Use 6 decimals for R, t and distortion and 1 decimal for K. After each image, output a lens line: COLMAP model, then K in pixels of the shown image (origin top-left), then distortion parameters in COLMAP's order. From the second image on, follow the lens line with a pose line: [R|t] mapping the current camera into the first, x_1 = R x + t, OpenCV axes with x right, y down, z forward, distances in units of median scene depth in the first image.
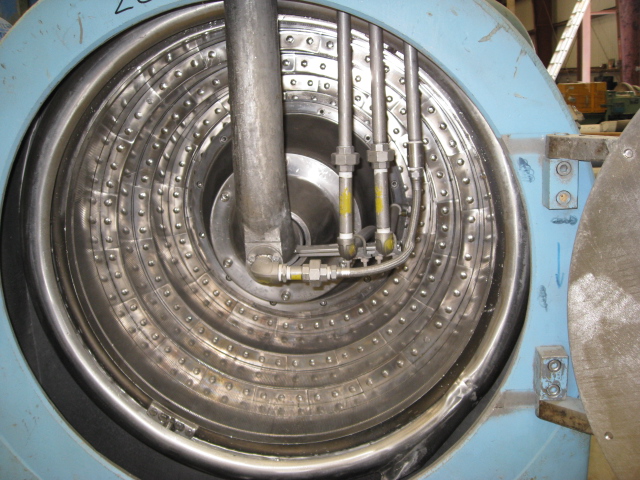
lens RADIAL K [[663.0, 0, 320.0], [0, 663.0, 240.0], [0, 0, 1]] dist [-0.000732, 0.004738]
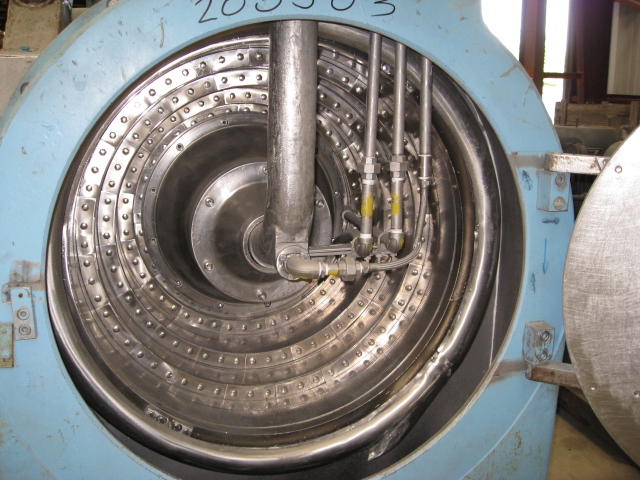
lens RADIAL K [[648.0, 0, 319.9], [0, 648.0, 232.0], [0, 0, 1]] dist [0.002444, 0.002029]
pose [[0.940676, -0.003698, 0.339285, -0.424682], [0.015553, 0.999360, -0.032228, 0.022834], [-0.338948, 0.035593, 0.940131, -0.015625]]
